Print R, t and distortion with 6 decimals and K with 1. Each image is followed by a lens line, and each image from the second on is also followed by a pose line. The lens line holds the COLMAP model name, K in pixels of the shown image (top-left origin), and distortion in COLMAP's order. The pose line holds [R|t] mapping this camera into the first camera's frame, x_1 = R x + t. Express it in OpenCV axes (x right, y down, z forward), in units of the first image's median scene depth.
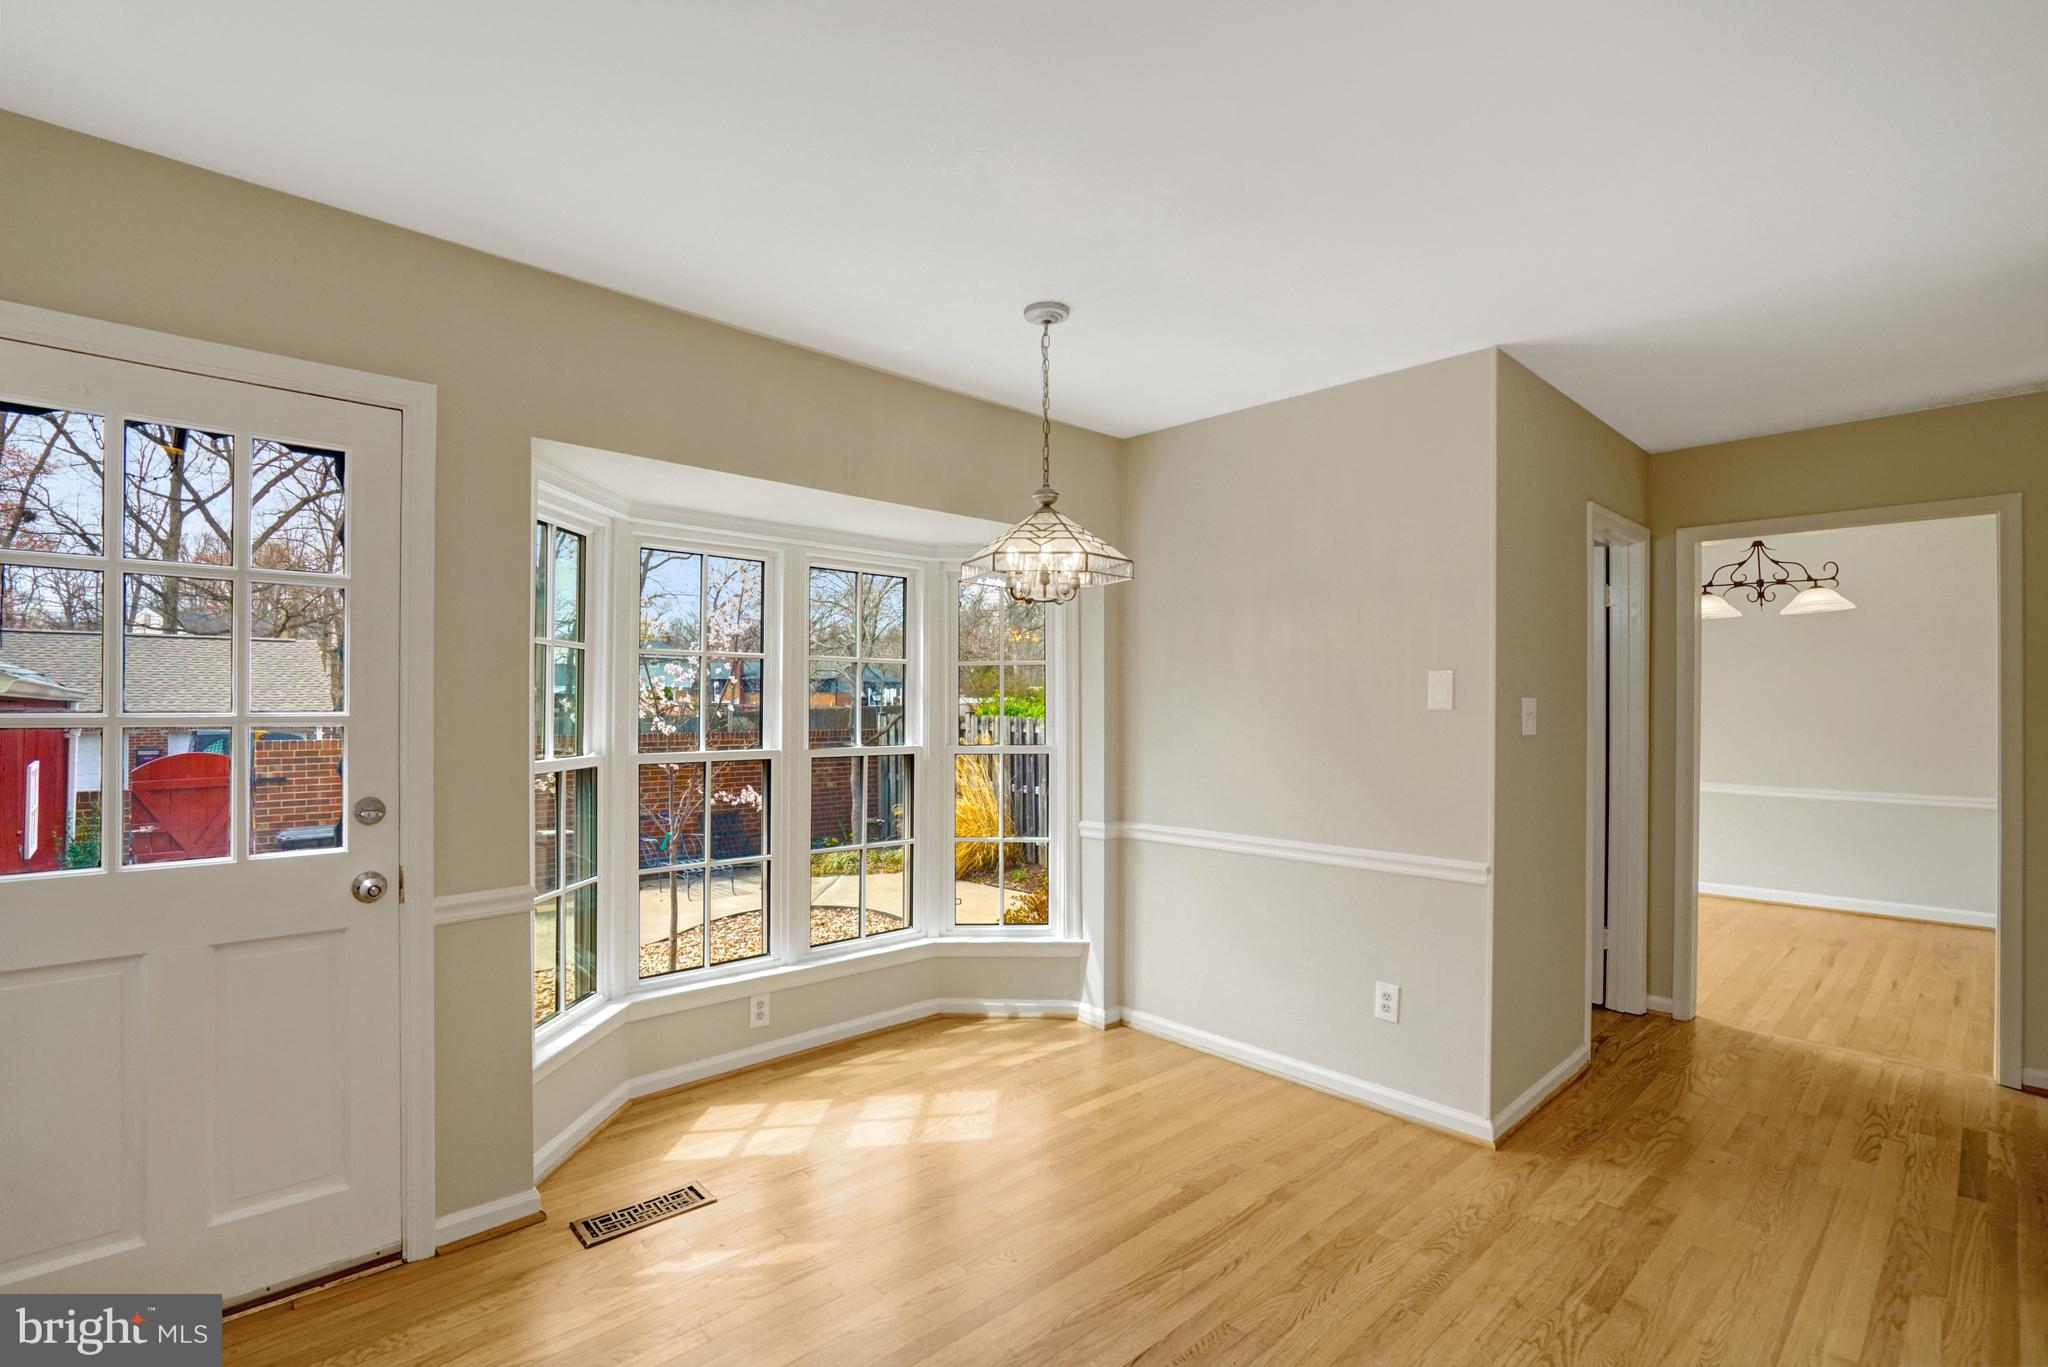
lens RADIAL K [[951.3, 0, 1000.3], [0, 951.3, 699.4], [0, 0, 1]] dist [-0.035871, 0.010097]
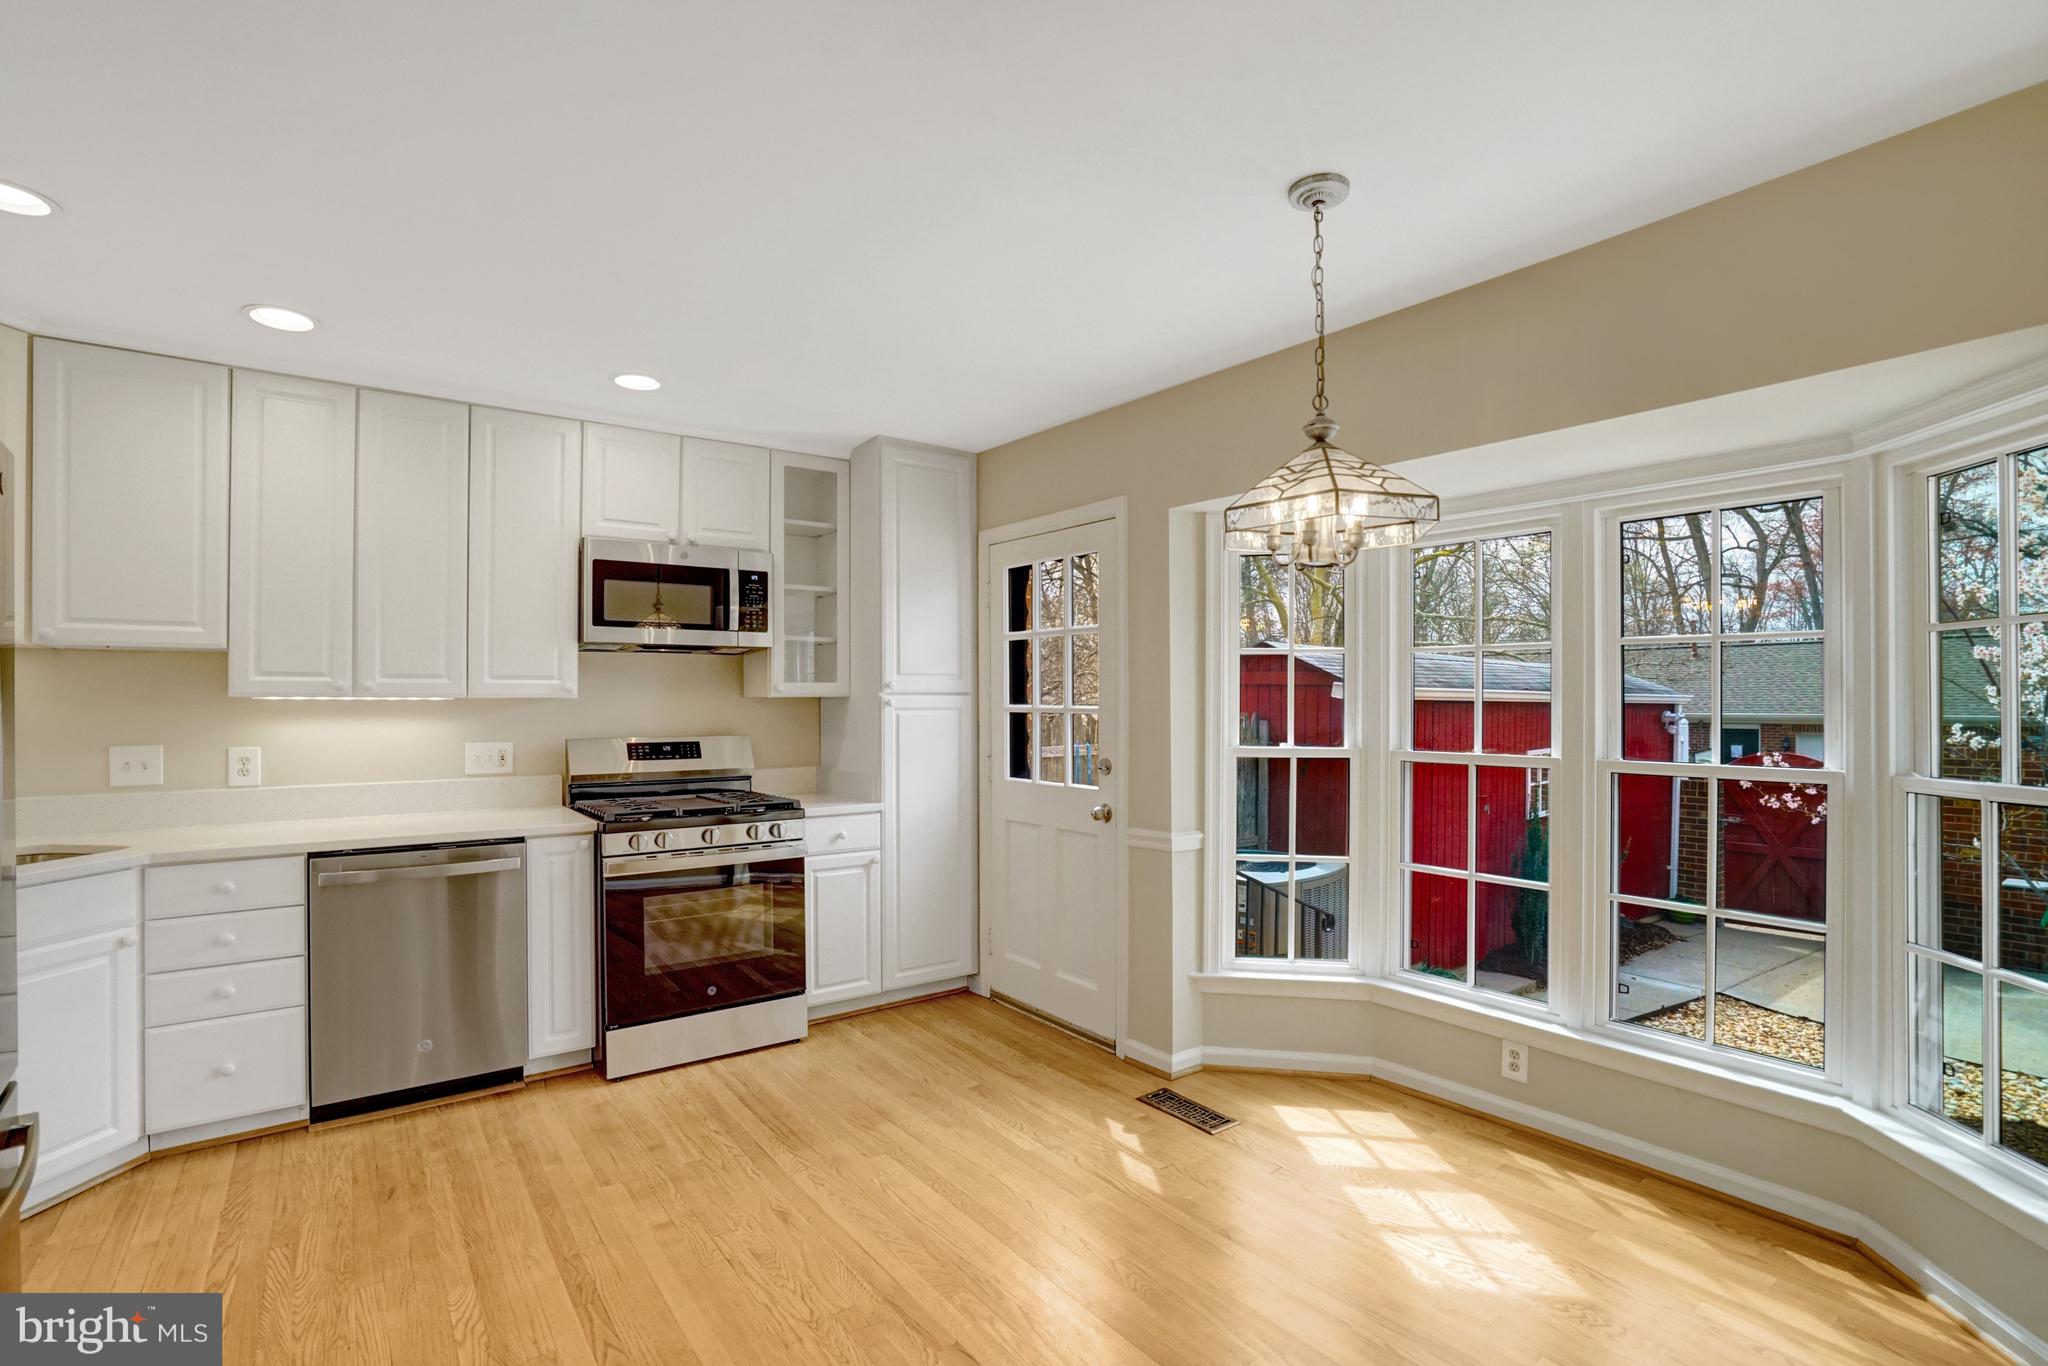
lens RADIAL K [[951.3, 0, 1004.6], [0, 951.3, 692.7], [0, 0, 1]] dist [-0.035871, 0.010097]
pose [[-0.107268, -0.011004, -0.994169, 0.724129], [0.006156, 0.999912, -0.011731, 0.005025], [0.994211, -0.007379, -0.107191, 0.722217]]
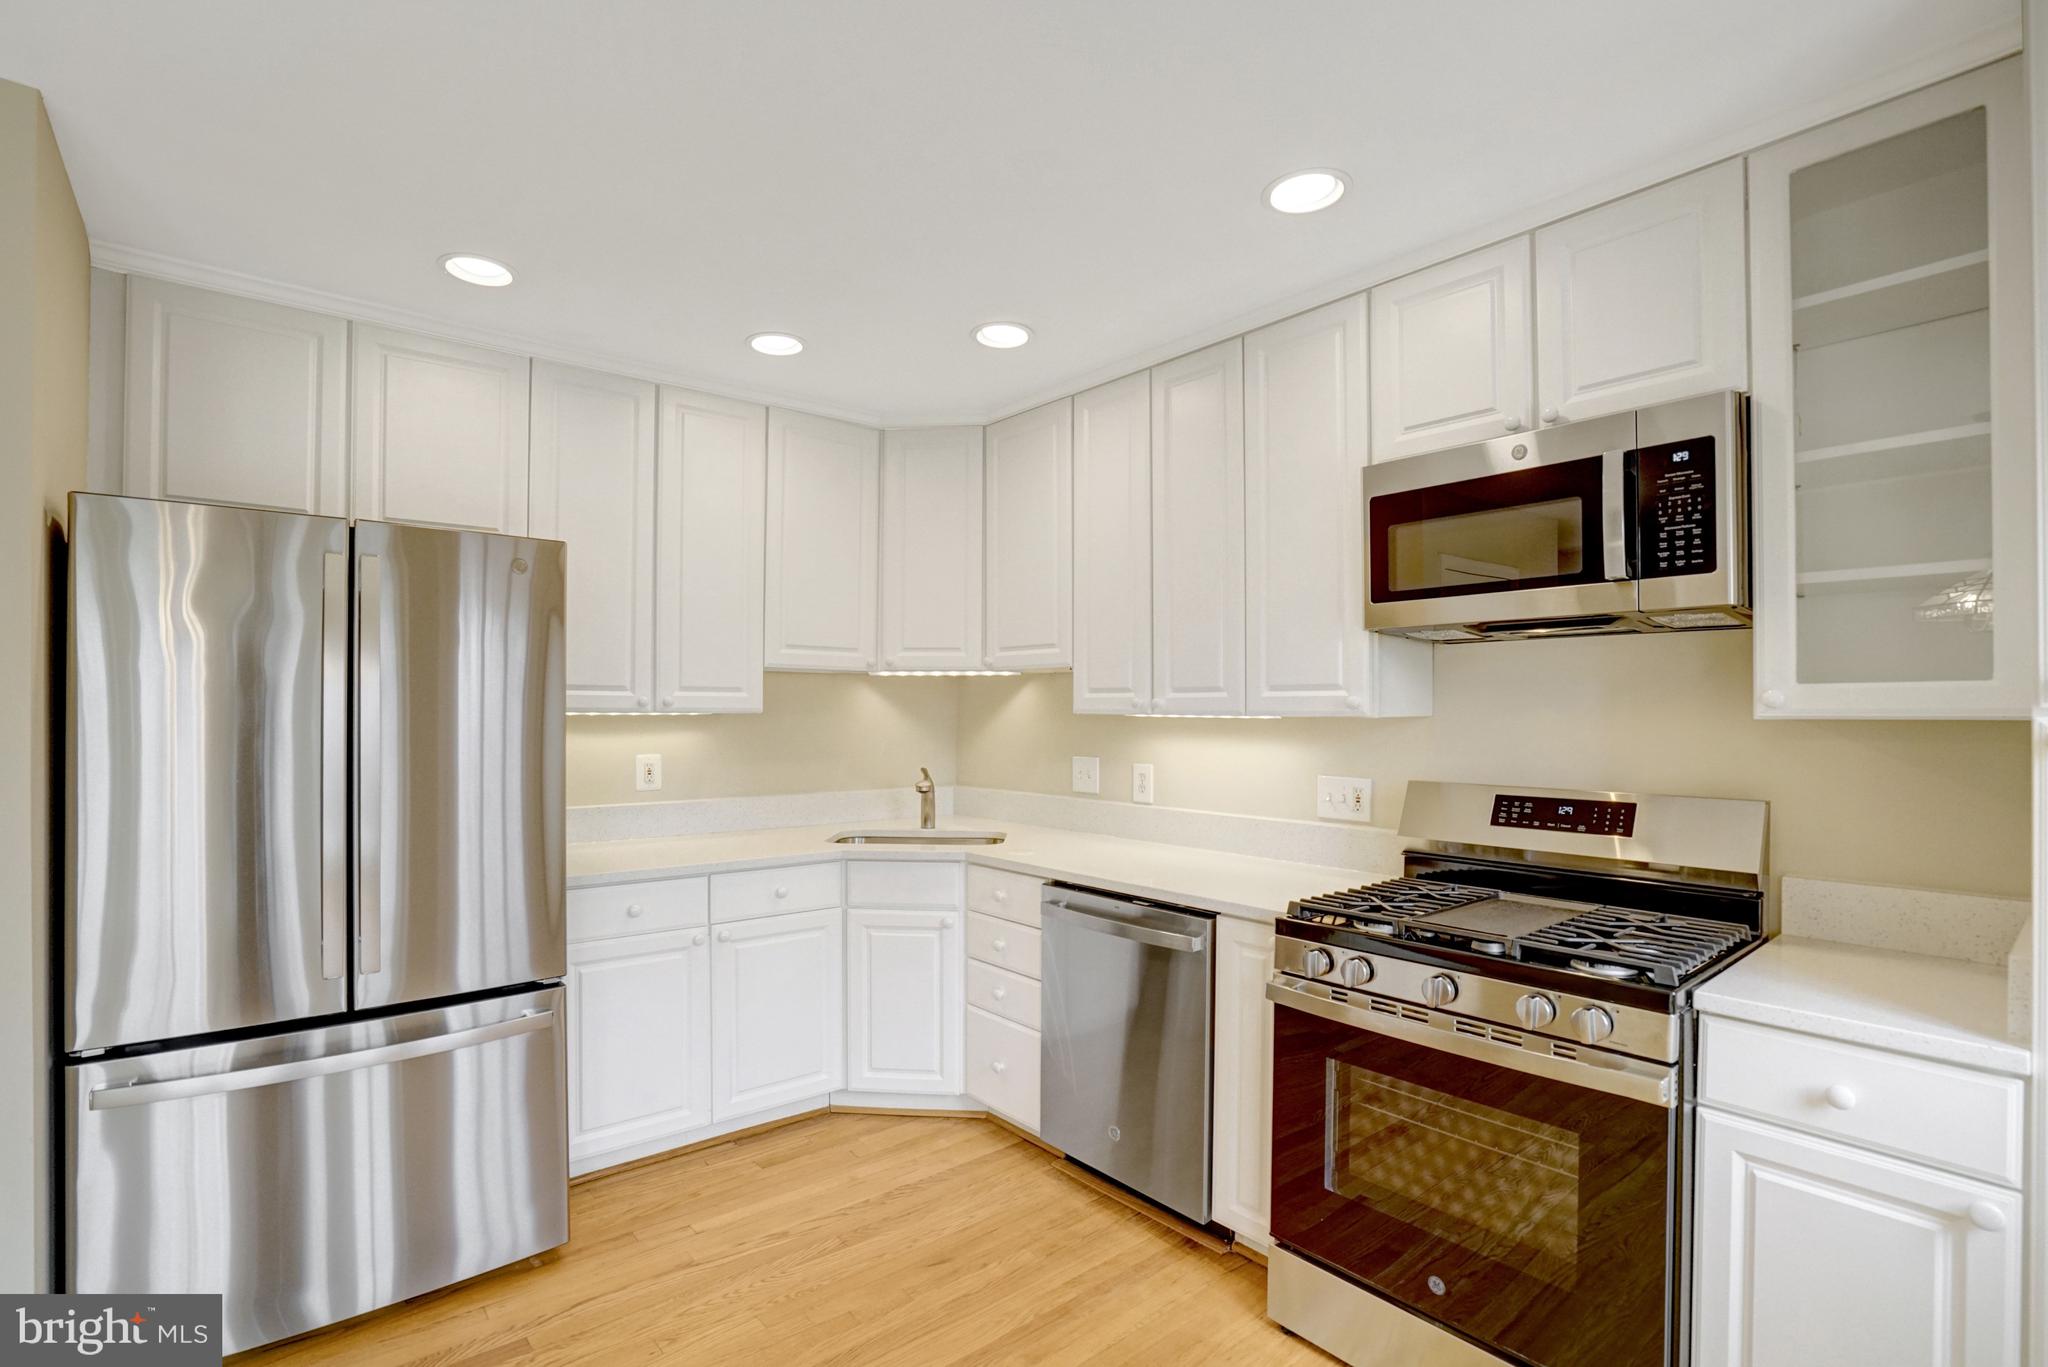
lens RADIAL K [[951.3, 0, 988.1], [0, 951.3, 709.8], [0, 0, 1]] dist [-0.035871, 0.010097]
pose [[-0.998751, -0.009904, 0.048981, -0.127268], [-0.010266, 0.999922, -0.007154, -0.002936], [-0.048906, -0.007648, -0.998774, 0.846127]]
